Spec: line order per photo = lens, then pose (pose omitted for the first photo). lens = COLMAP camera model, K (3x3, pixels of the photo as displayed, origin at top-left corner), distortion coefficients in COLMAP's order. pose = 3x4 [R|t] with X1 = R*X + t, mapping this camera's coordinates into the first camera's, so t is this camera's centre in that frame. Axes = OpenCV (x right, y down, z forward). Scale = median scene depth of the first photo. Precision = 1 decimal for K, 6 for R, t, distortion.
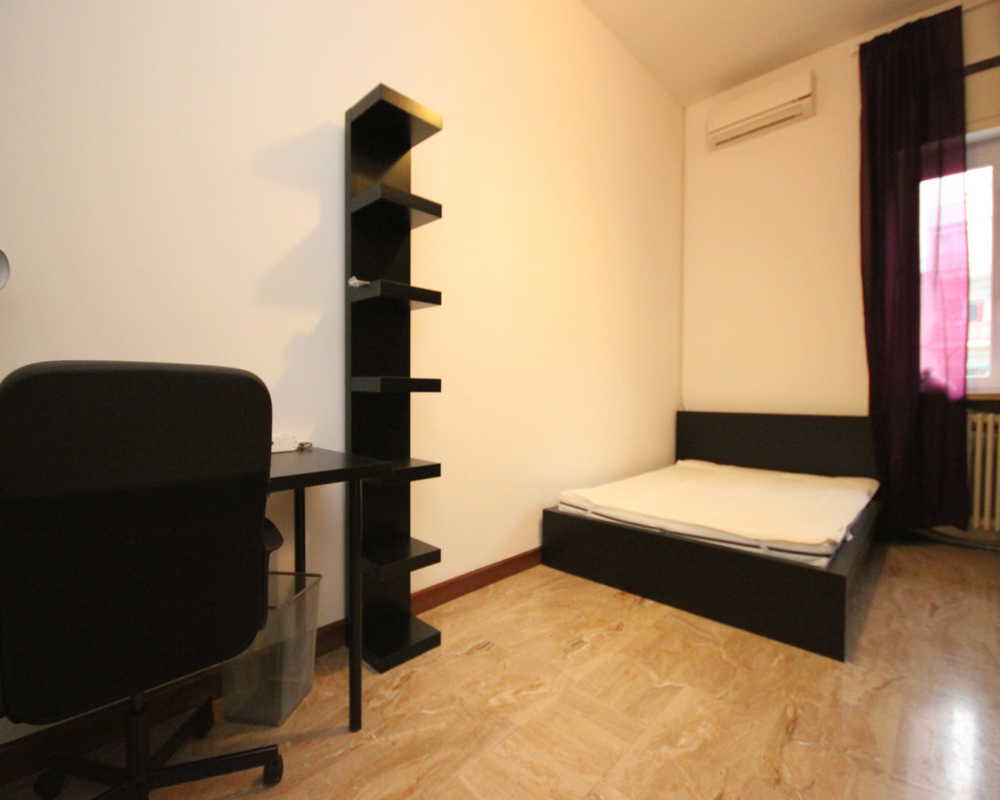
lens RADIAL K [[470.1, 0, 495.5], [0, 470.1, 404.5], [0, 0, 1]] dist [-0.005980, -0.000763]
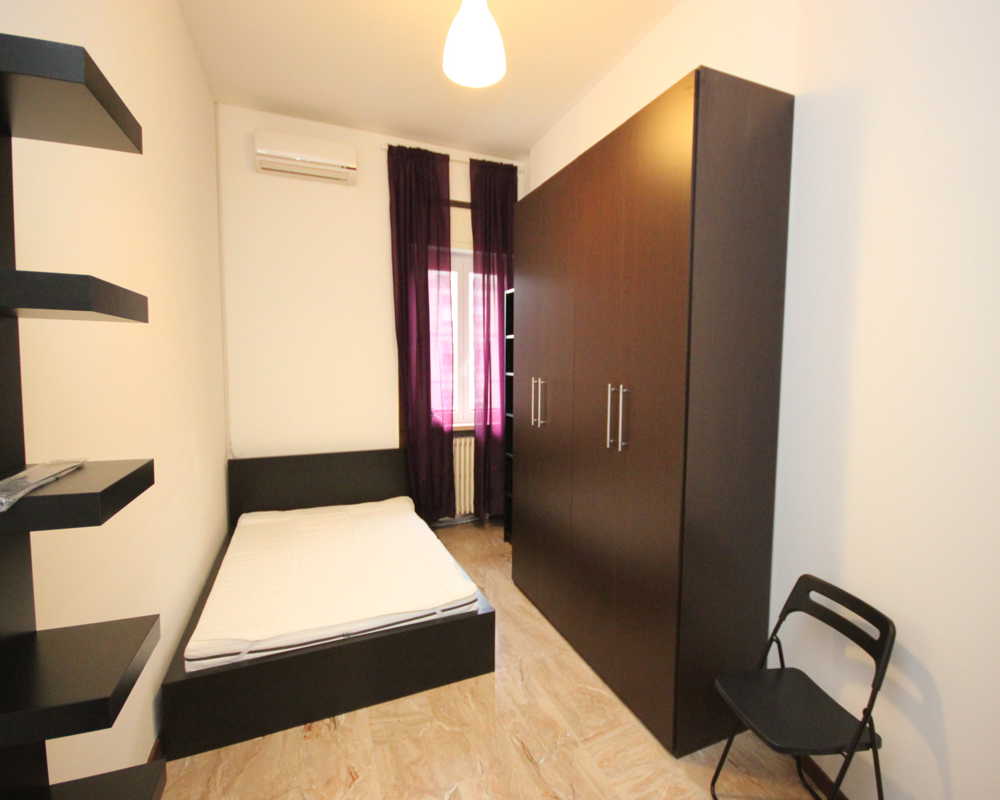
lens RADIAL K [[470.1, 0, 498.9], [0, 470.1, 394.6], [0, 0, 1]] dist [-0.005980, -0.000763]
pose [[0.400547, -0.074272, 0.913261, -0.344693], [0.028092, 0.997236, 0.068781, -0.270489], [-0.915846, -0.001895, 0.401526, 0.335372]]
